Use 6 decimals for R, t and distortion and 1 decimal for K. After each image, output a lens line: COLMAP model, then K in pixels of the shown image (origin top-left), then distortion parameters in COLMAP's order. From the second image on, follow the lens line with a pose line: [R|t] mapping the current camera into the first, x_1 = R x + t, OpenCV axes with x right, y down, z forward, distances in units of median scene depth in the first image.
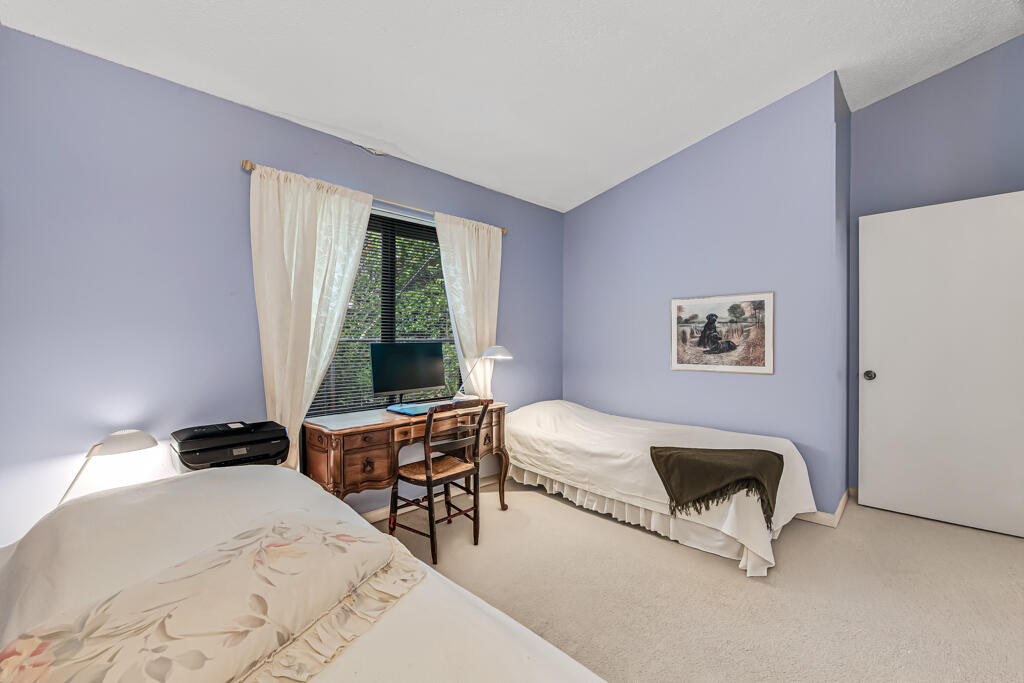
lens RADIAL K [[425.7, 0, 509.5], [0, 425.7, 337.4], [0, 0, 1]] dist [-0.002831, -0.000203]
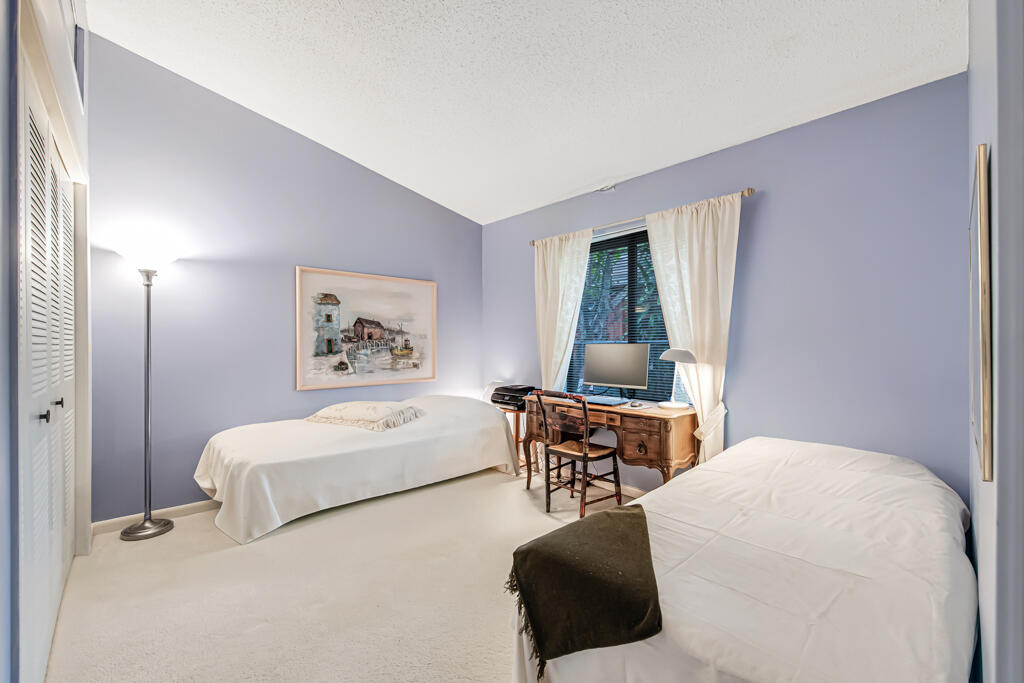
lens RADIAL K [[425.7, 0, 509.5], [0, 425.7, 337.4], [0, 0, 1]] dist [-0.002831, -0.000203]
pose [[-0.037022, -0.012888, -0.999231, 0.973056], [0.009531, 0.999867, -0.013249, 0.012852], [0.999269, -0.010014, -0.036894, 0.795379]]
